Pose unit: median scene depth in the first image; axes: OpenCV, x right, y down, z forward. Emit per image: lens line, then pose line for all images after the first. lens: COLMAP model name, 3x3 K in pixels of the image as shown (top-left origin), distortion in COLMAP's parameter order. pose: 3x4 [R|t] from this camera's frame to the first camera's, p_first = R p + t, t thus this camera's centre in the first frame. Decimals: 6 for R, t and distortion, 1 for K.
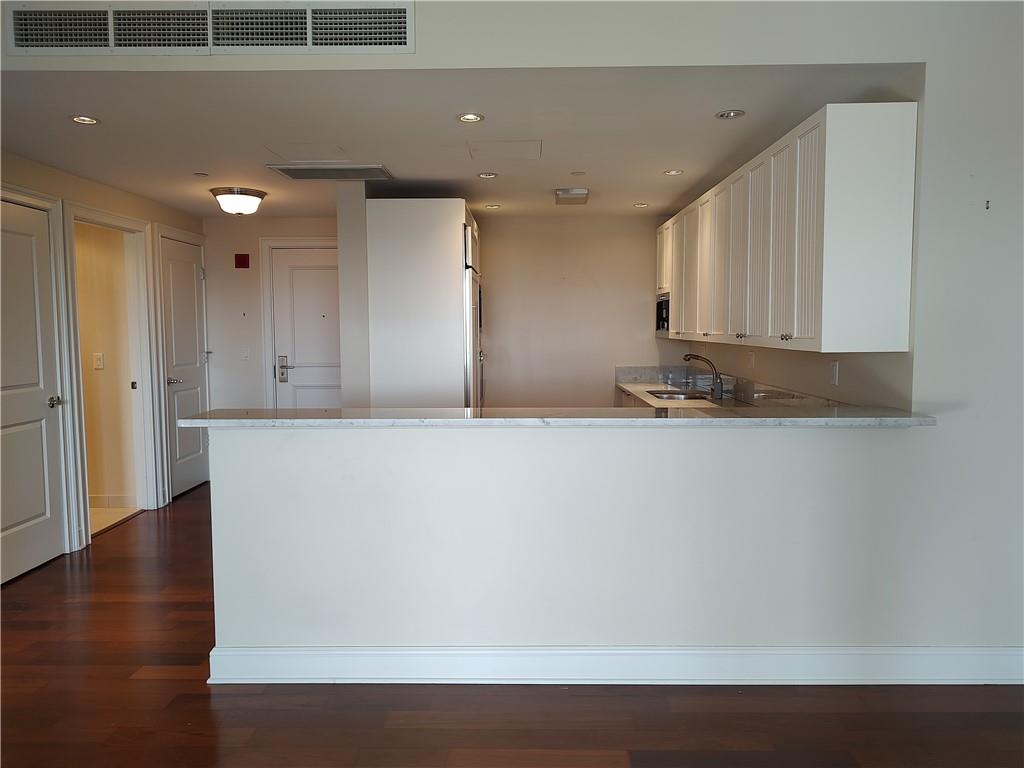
lens RADIAL K [[746.1, 0, 512.2], [0, 746.1, 379.3], [0, 0, 1]] dist [0.030582, -0.024523]
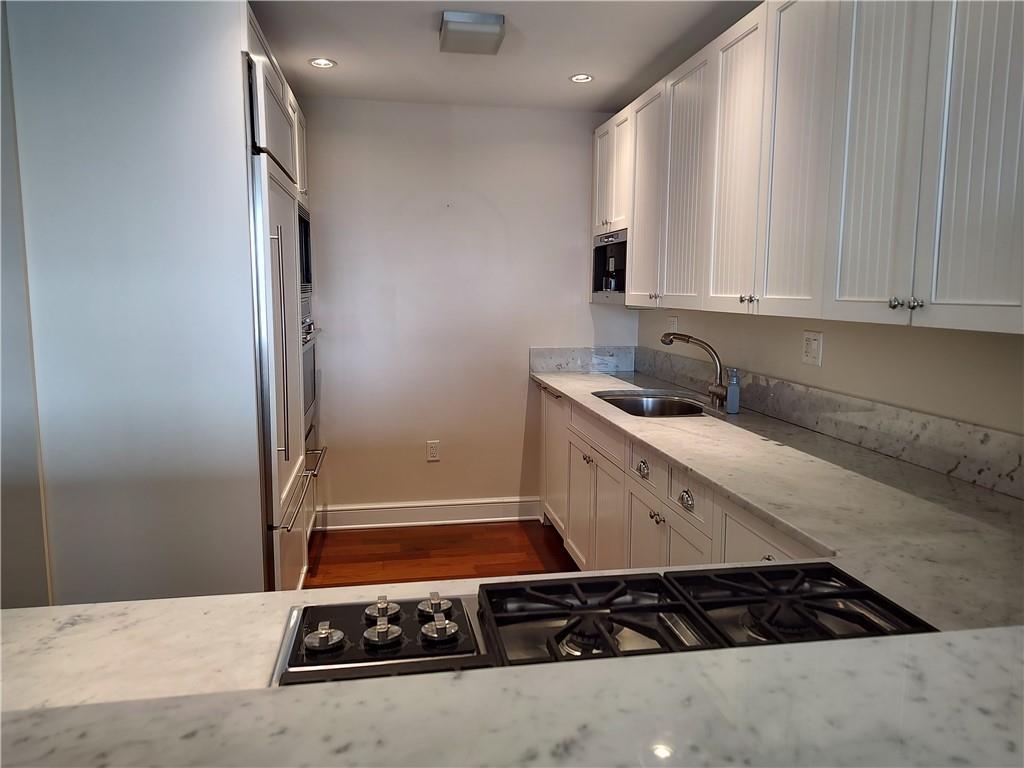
lens RADIAL K [[746.1, 0, 510.4], [0, 746.1, 387.8], [0, 0, 1]] dist [0.030582, -0.024523]
pose [[0.983538, -0.017345, 0.179867, 0.007167], [0.005846, 0.997916, 0.064265, -0.030057], [-0.180607, -0.062156, 0.981589, 0.462416]]
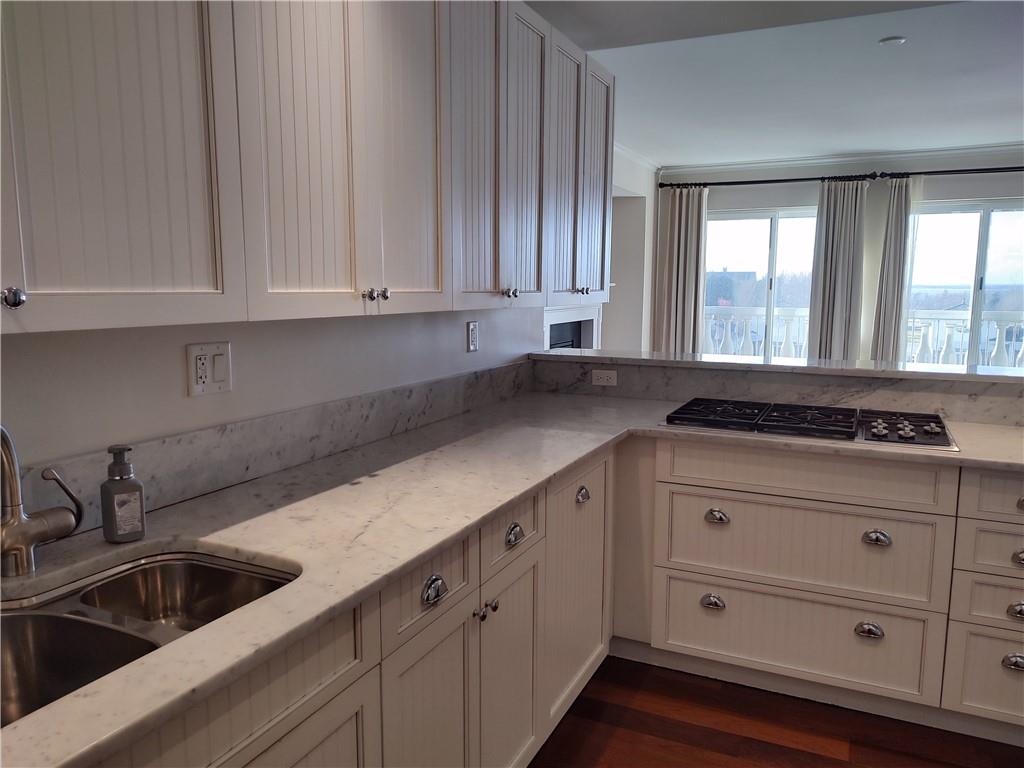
lens RADIAL K [[746.1, 0, 504.8], [0, 746.1, 387.6], [0, 0, 1]] dist [0.030582, -0.024523]
pose [[-0.906511, -0.064691, 0.417197, 0.041947], [0.021768, 0.979714, 0.199214, -0.077008], [-0.421621, 0.189671, -0.886713, 1.148848]]
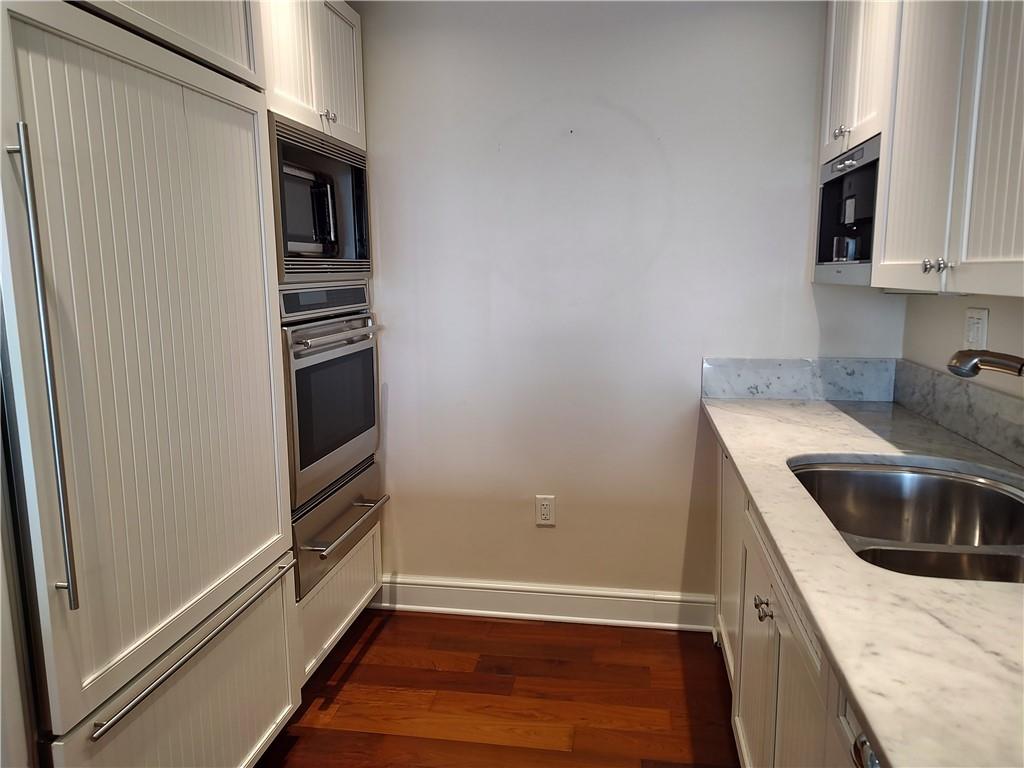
lens RADIAL K [[746.1, 0, 503.4], [0, 746.1, 387.7], [0, 0, 1]] dist [0.030582, -0.024523]
pose [[0.987845, 0.016698, -0.154543, 0.121178], [-0.003250, 0.996215, 0.086868, -0.044420], [0.155409, -0.085309, 0.984160, 0.746420]]
